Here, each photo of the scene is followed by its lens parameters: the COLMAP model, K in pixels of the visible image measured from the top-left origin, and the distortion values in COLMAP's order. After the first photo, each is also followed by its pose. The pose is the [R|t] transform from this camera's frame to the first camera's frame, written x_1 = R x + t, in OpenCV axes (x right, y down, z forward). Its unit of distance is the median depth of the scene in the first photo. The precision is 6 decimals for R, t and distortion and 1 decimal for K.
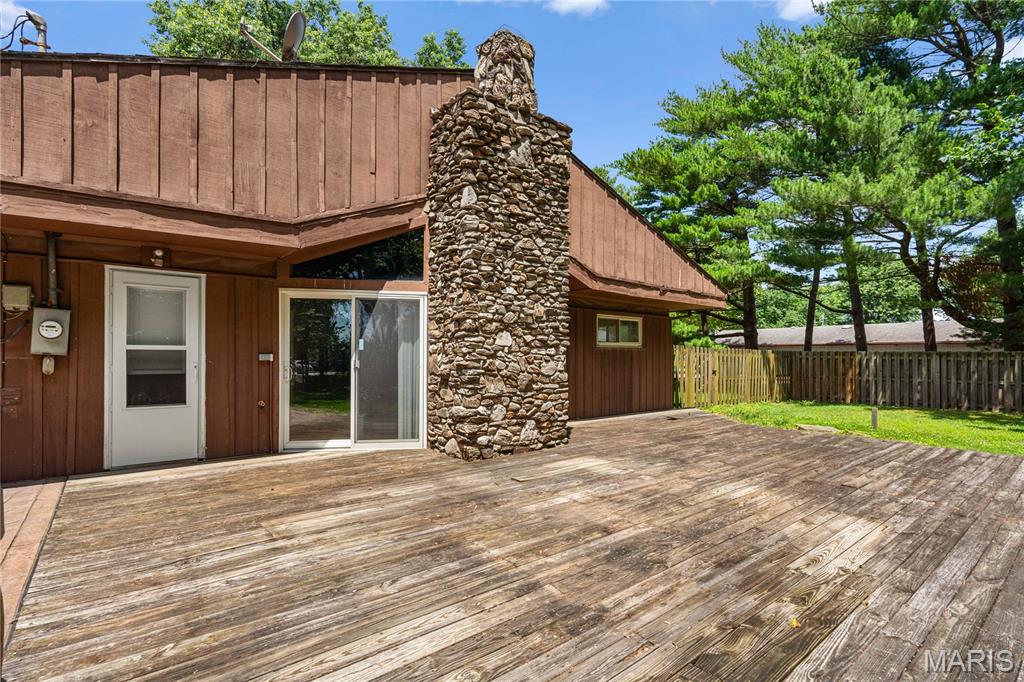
lens RADIAL K [[488.4, 0, 513.3], [0, 488.4, 351.2], [0, 0, 1]] dist [-0.009210, 0.000214]
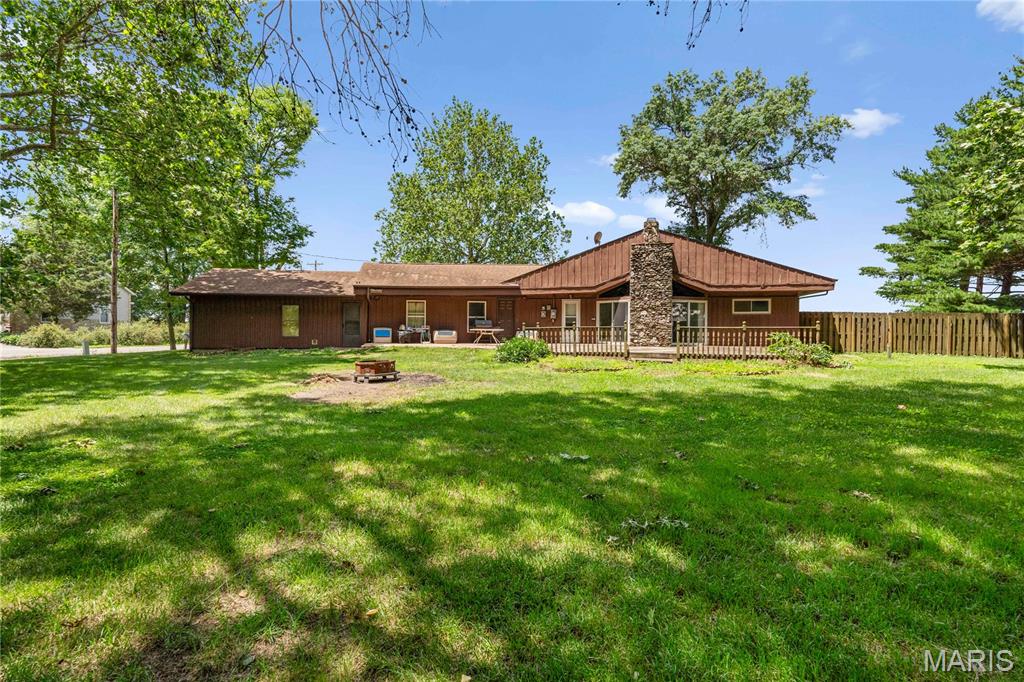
lens RADIAL K [[521.5, 0, 518.2], [0, 521.5, 335.5], [0, 0, 1]] dist [0.006896, 0.000013]
pose [[0.595581, 0.010664, -0.803224, 2.557942], [0.007130, 0.999802, 0.018561, 0.063463], [0.803263, -0.016782, 0.595387, -2.030597]]
